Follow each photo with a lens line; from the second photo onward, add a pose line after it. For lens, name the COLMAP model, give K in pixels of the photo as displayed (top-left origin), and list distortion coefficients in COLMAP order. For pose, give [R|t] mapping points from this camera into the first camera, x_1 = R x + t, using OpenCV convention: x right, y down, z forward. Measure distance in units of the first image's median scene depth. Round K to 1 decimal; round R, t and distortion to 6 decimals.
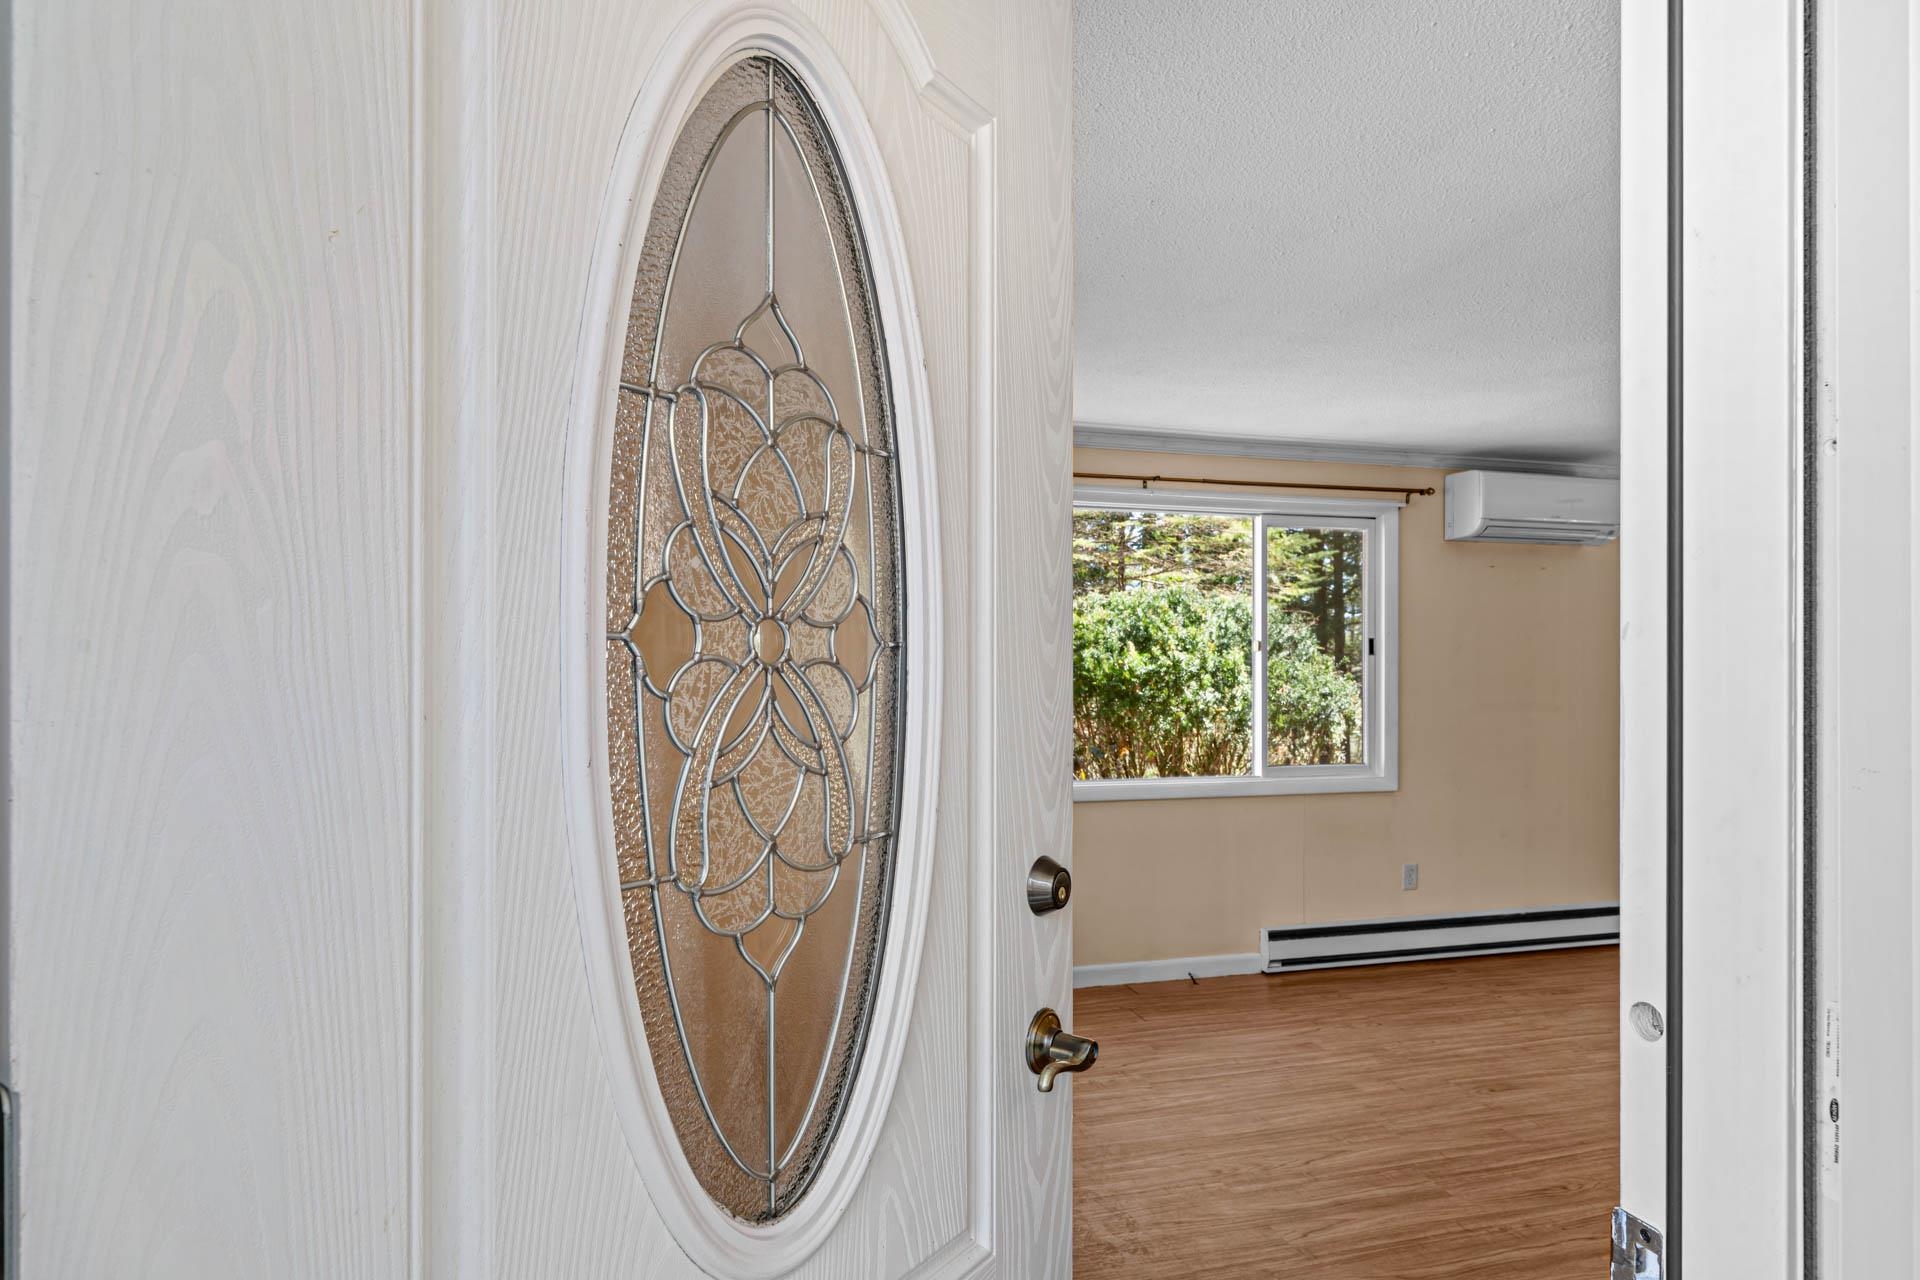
lens RADIAL K [[1032.7, 0, 958.1], [0, 1032.7, 678.1], [0, 0, 1]] dist [0.000371, 0.000067]
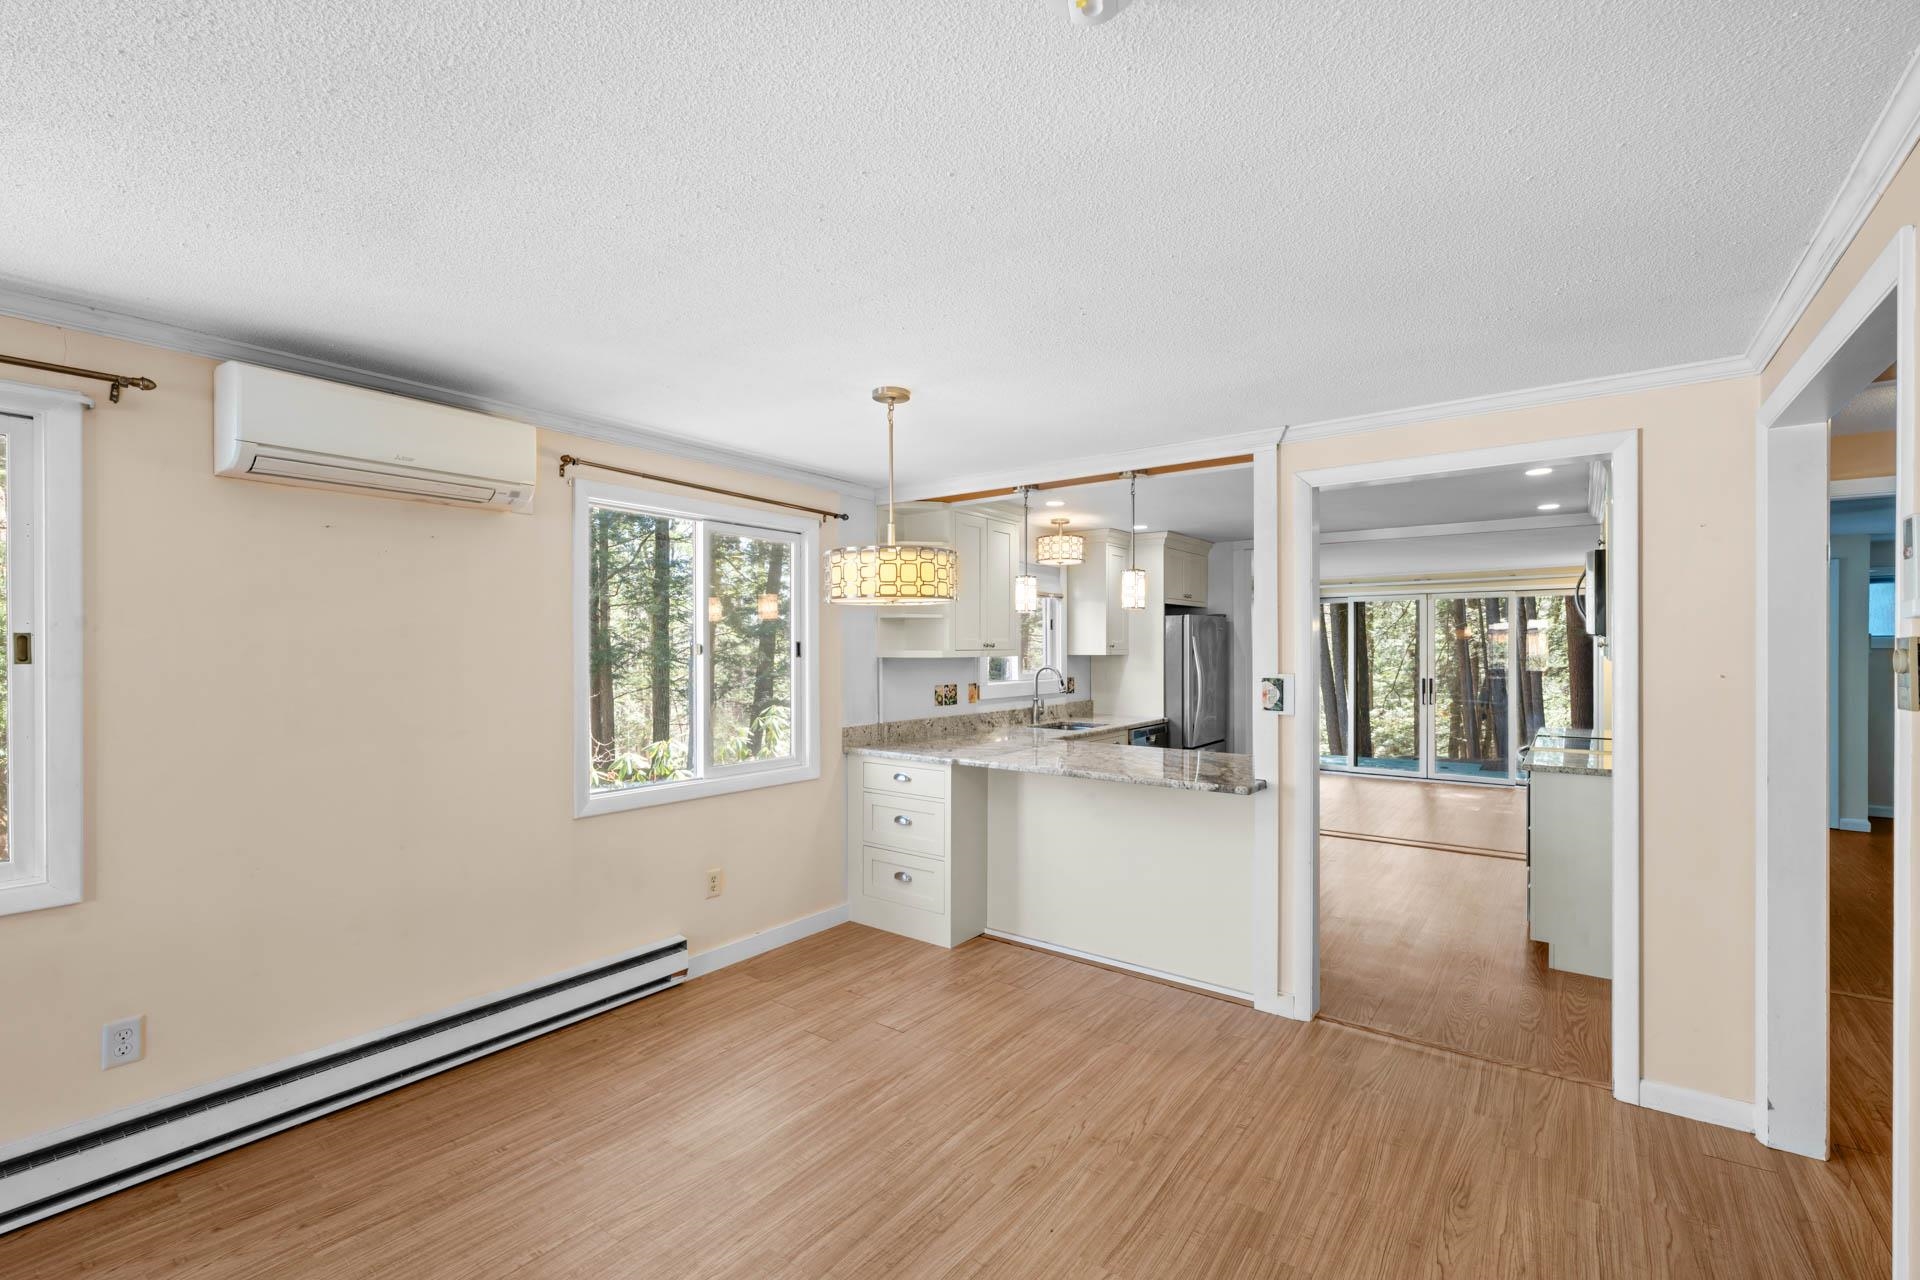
lens RADIAL K [[839.0, 0, 963.8], [0, 839.0, 643.4], [0, 0, 1]] dist [0.002121, -0.000037]
pose [[0.784816, 0.006050, 0.619699, 0.617492], [-0.004845, 0.999982, -0.003628, -0.040405], [-0.619709, -0.000155, 0.784831, 0.398802]]
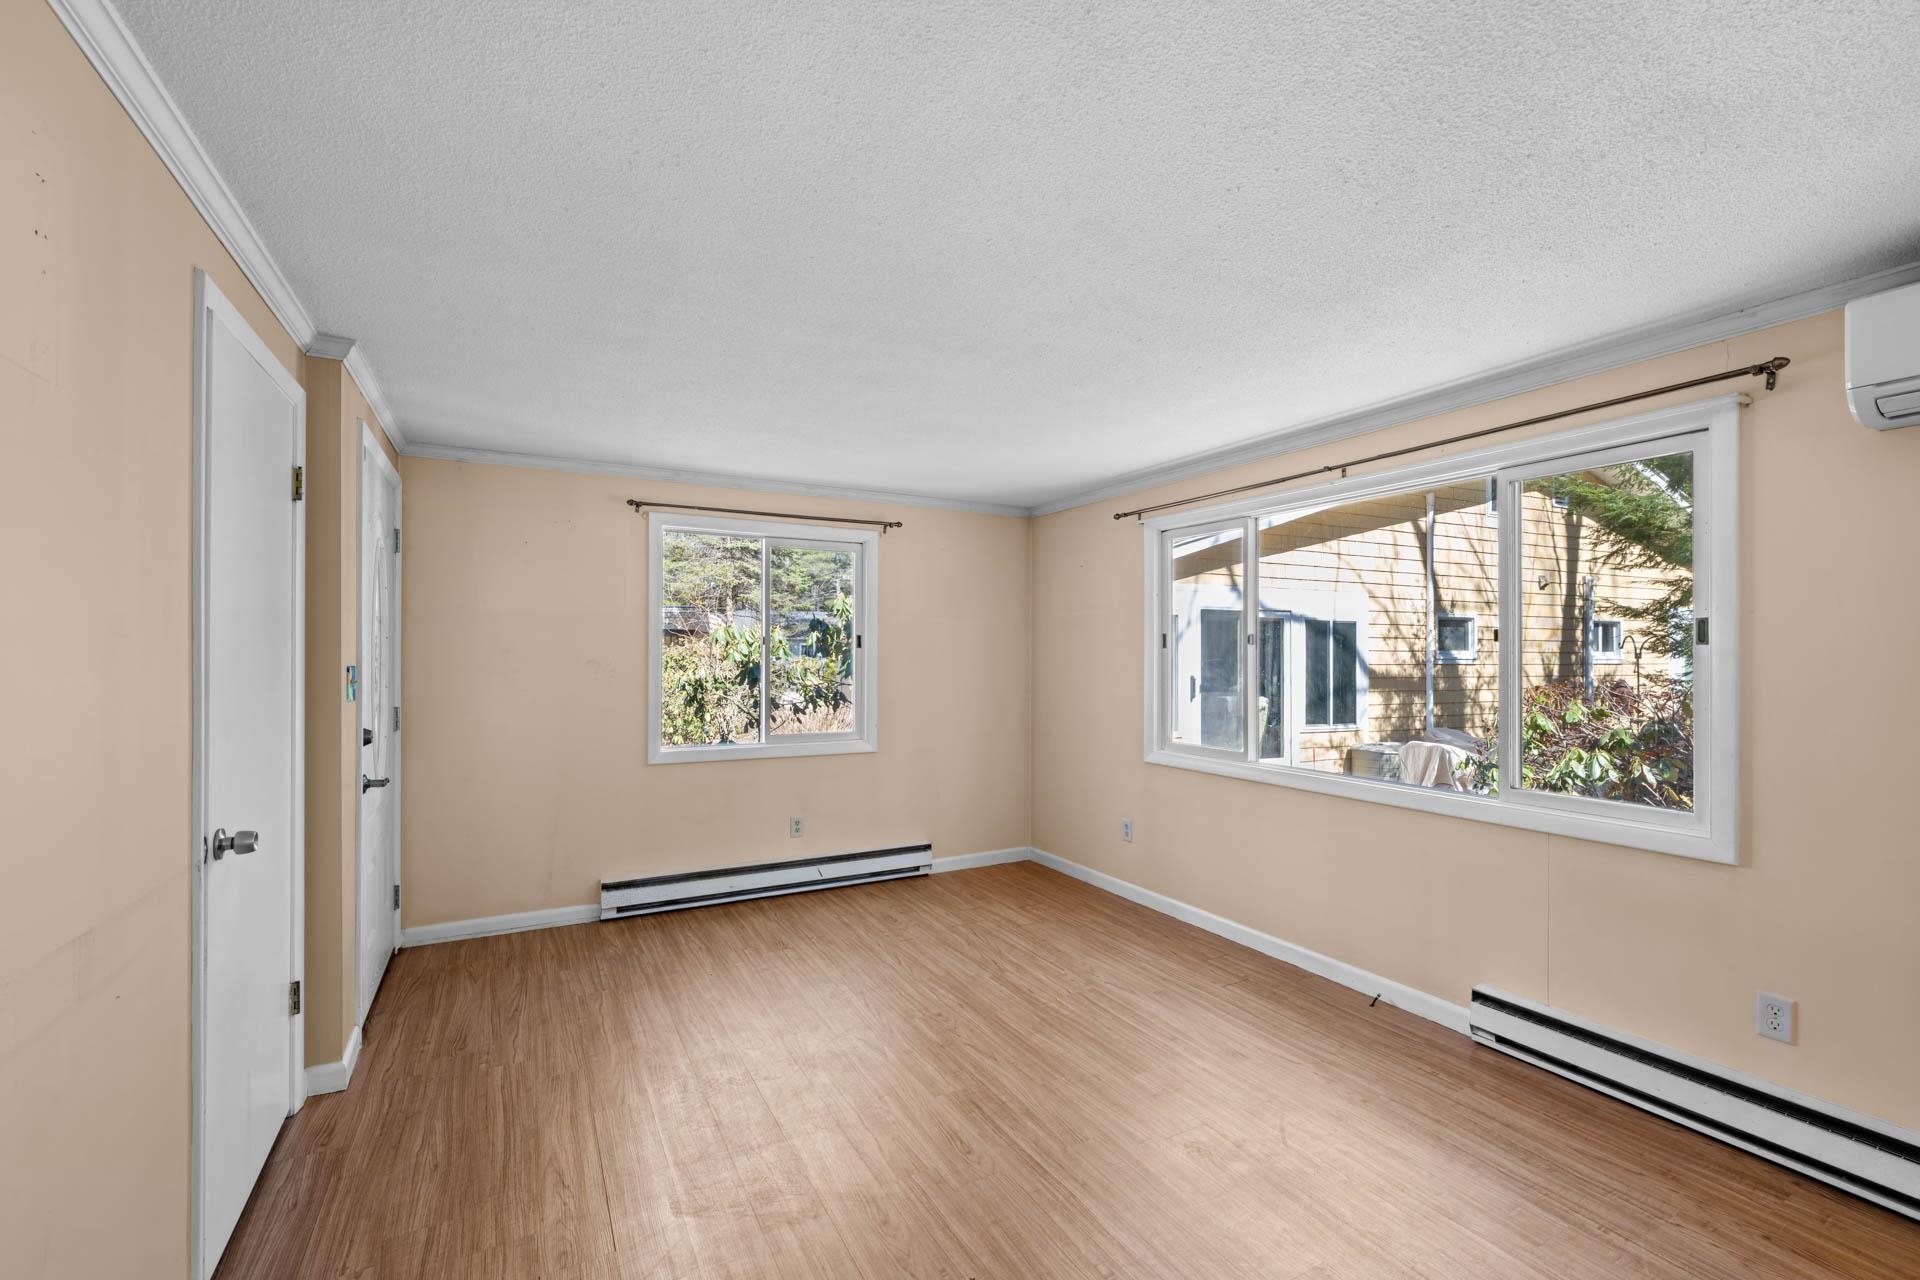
lens RADIAL K [[815.4, 0, 964.7], [0, 815.4, 647.7], [0, 0, 1]] dist [-0.001875, -0.000254]
pose [[0.234738, -0.004778, -0.972047, 0.939165], [-0.001238, 0.999986, -0.005214, -0.019633], [0.972058, 0.002428, 0.234729, 0.526752]]
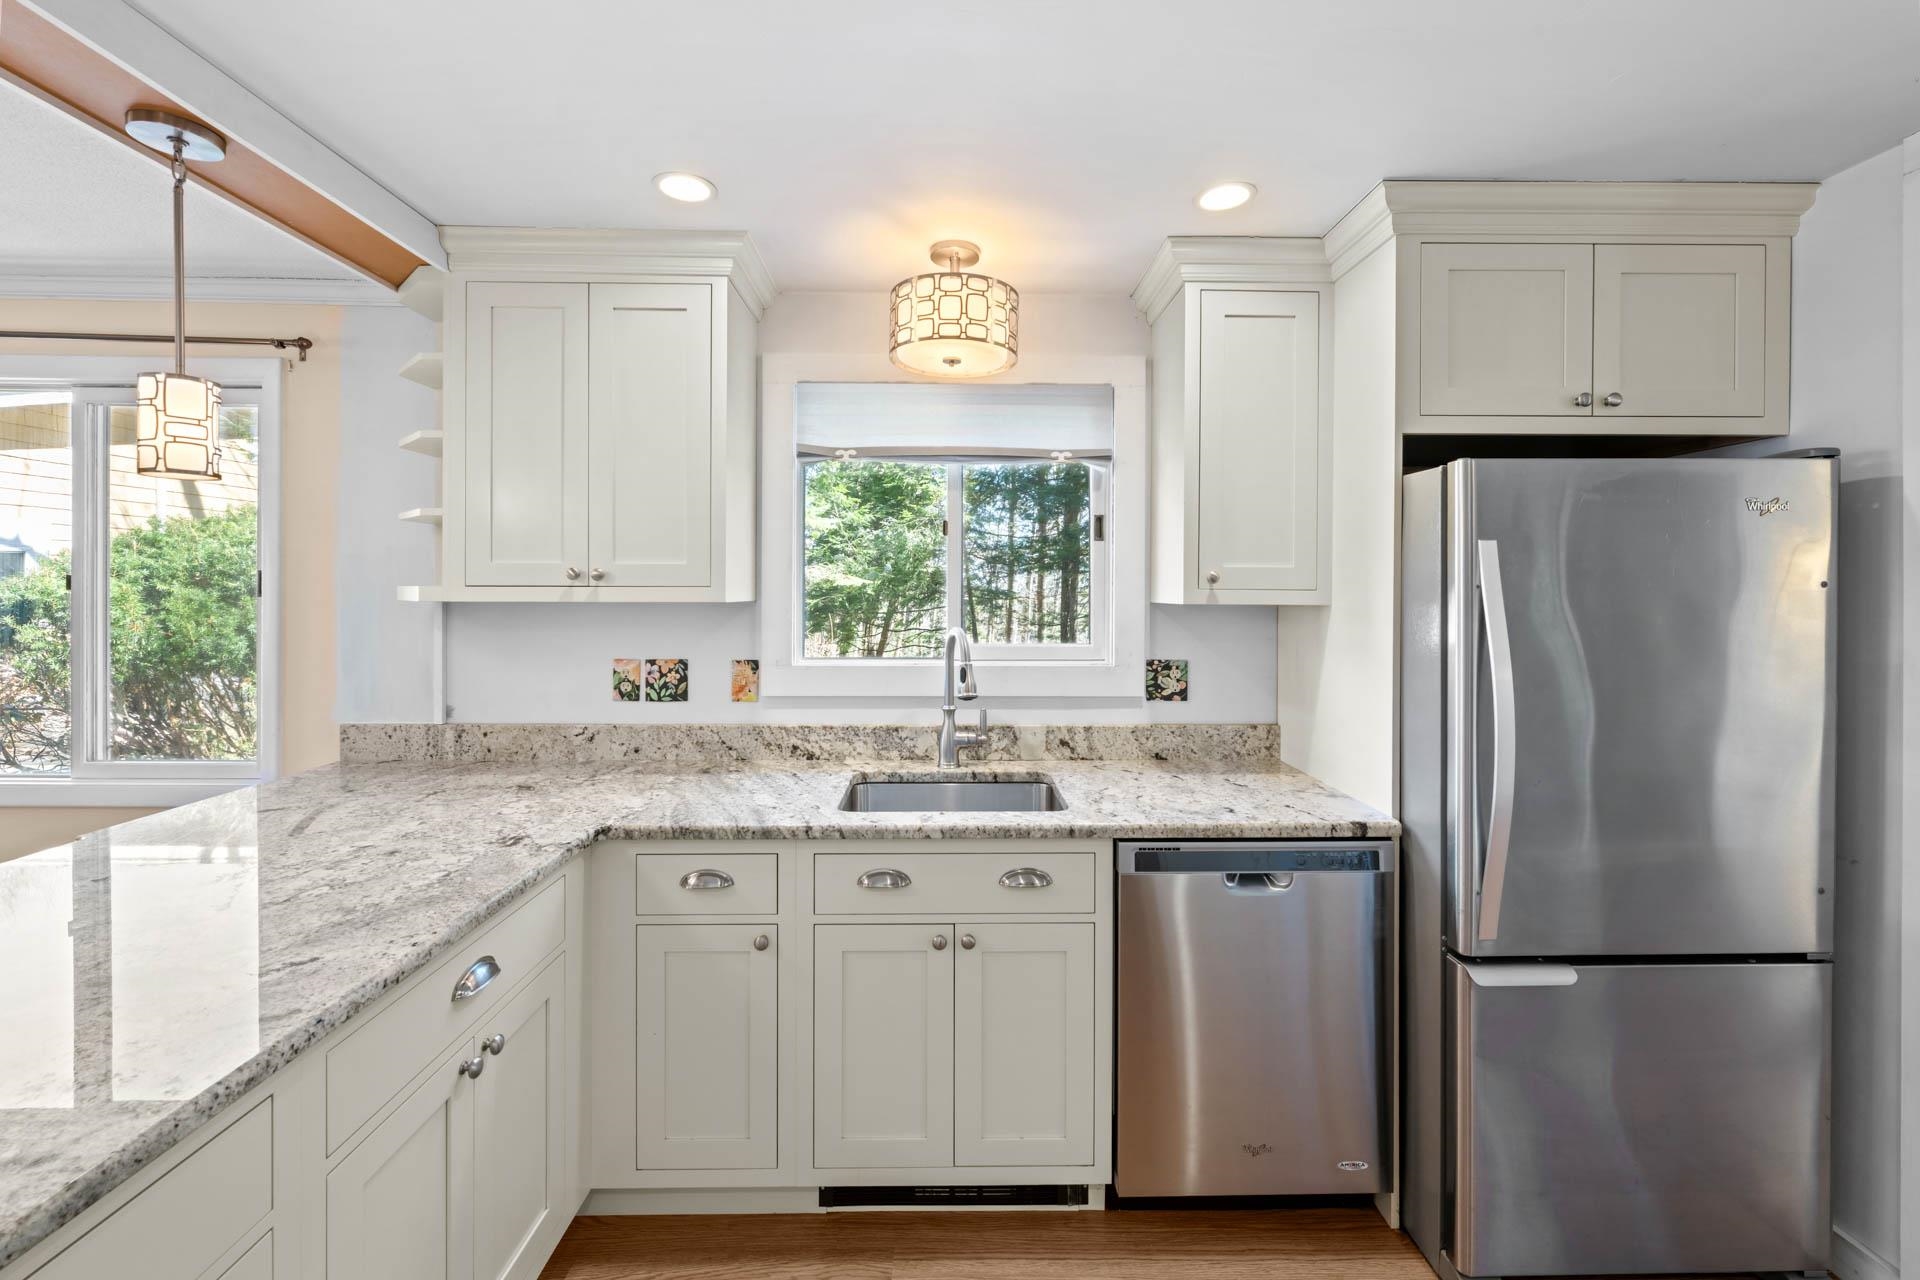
lens RADIAL K [[792.0, 0, 958.2], [0, 792.0, 587.5], [0, 0, 1]] dist [0.000424, -0.000003]
pose [[0.969686, 0.006797, -0.244259, 1.777392], [-0.007308, 0.999973, -0.001185, -0.035204], [0.244244, 0.002934, 0.969709, 0.919866]]
